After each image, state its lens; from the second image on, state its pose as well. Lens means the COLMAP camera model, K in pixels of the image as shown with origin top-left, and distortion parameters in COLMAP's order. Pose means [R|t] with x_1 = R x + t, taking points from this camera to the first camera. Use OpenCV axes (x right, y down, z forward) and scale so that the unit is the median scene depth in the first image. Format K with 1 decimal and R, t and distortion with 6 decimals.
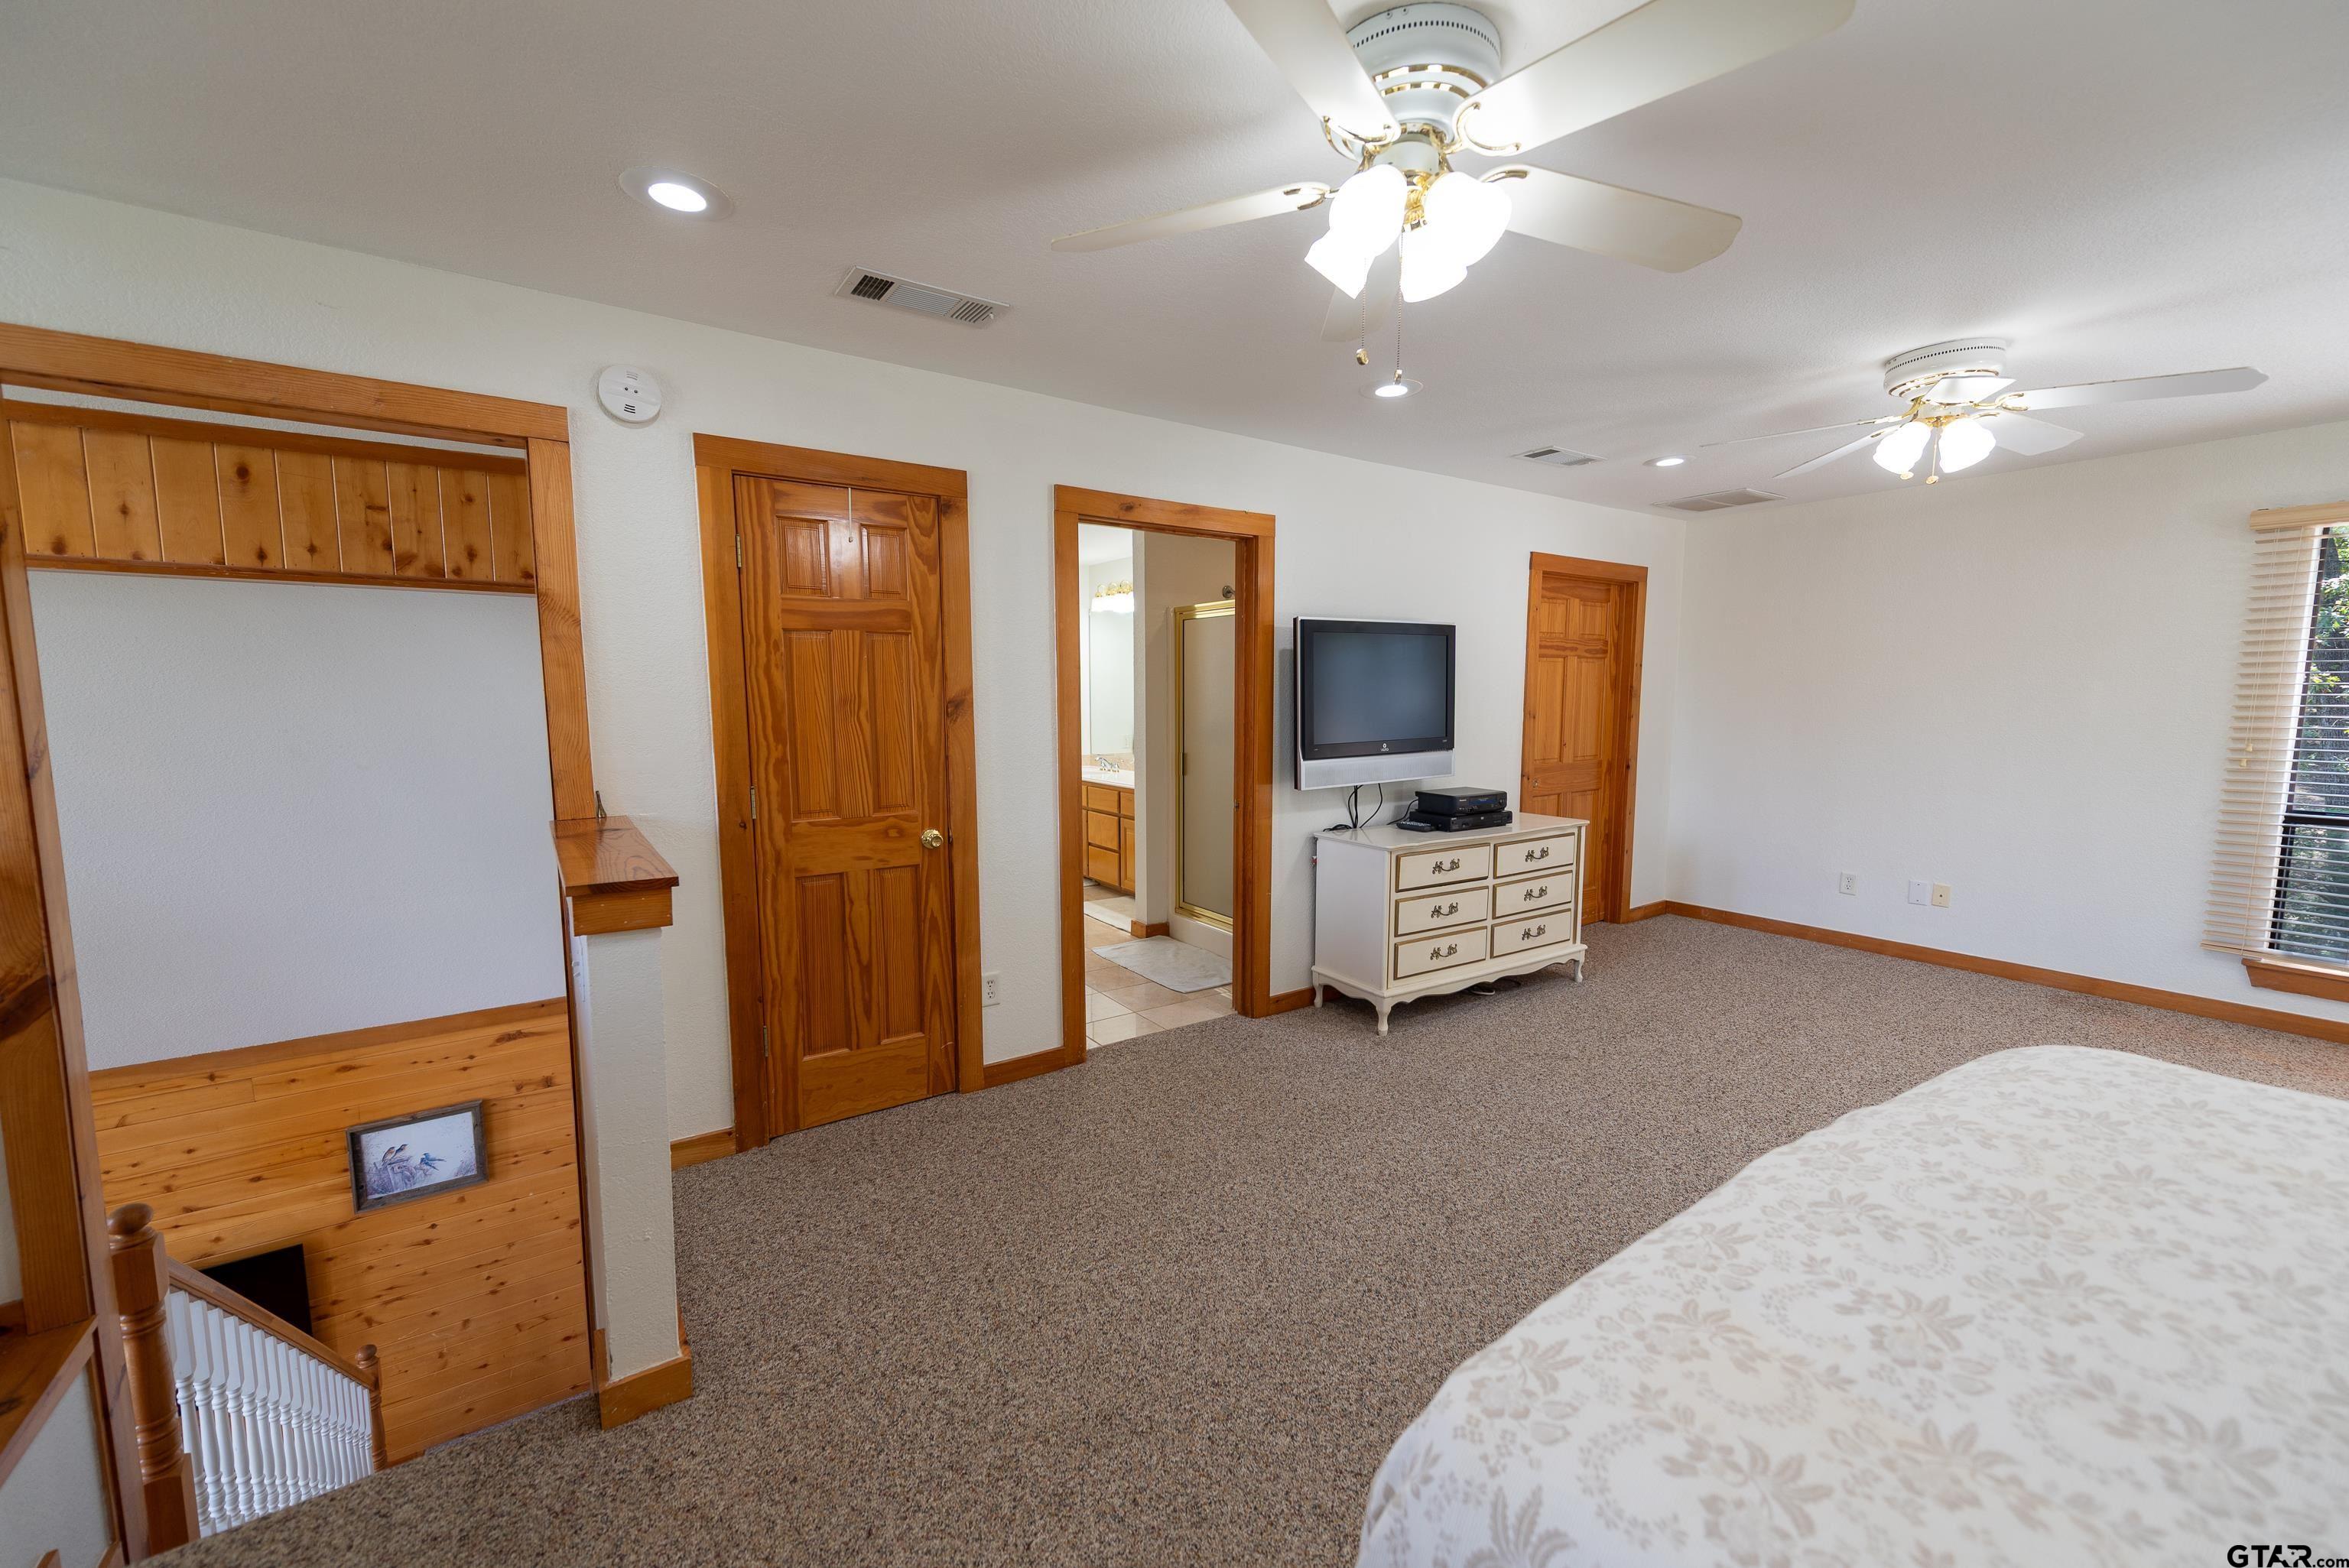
lens RADIAL K [[923.4, 0, 1178.3], [0, 923.4, 789.0], [0, 0, 1]] dist [0.018751, -0.005815]
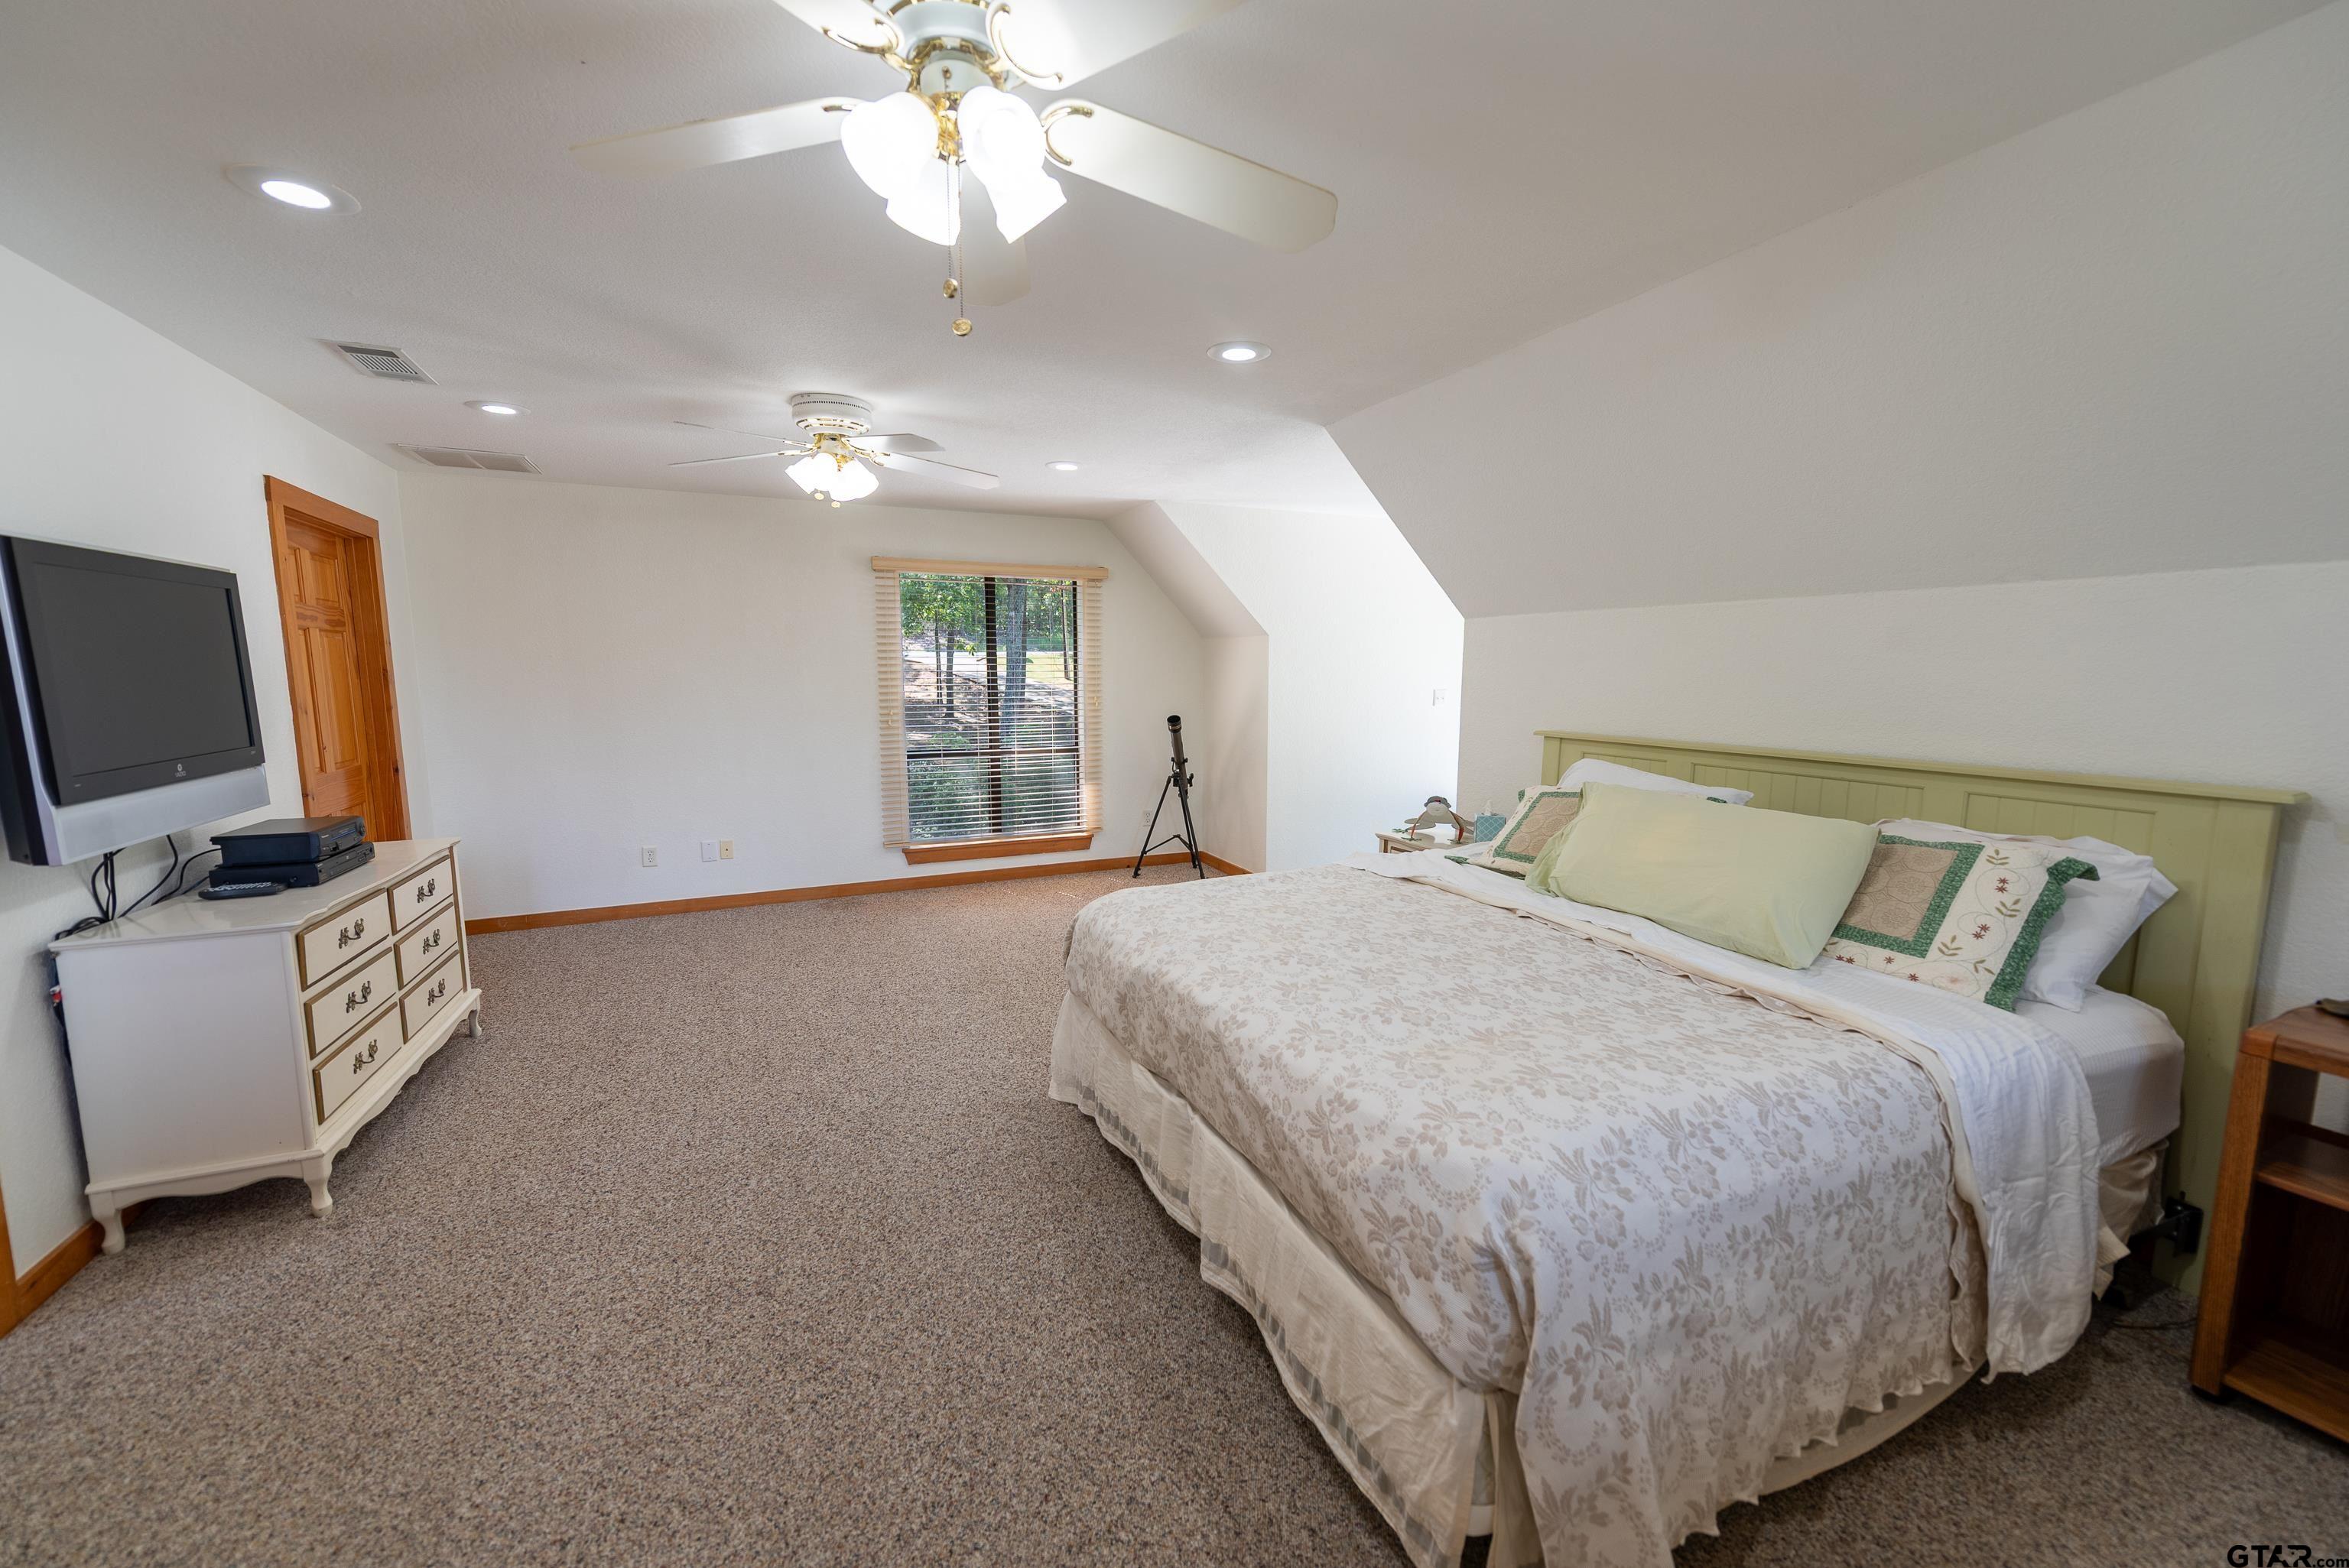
lens RADIAL K [[923.4, 0, 1178.3], [0, 923.4, 789.0], [0, 0, 1]] dist [0.018751, -0.005815]
pose [[0.167210, -0.122770, 0.978248, -0.277676], [0.106924, 0.988623, 0.105796, -0.030197], [-0.980106, 0.086908, 0.178435, 0.279823]]
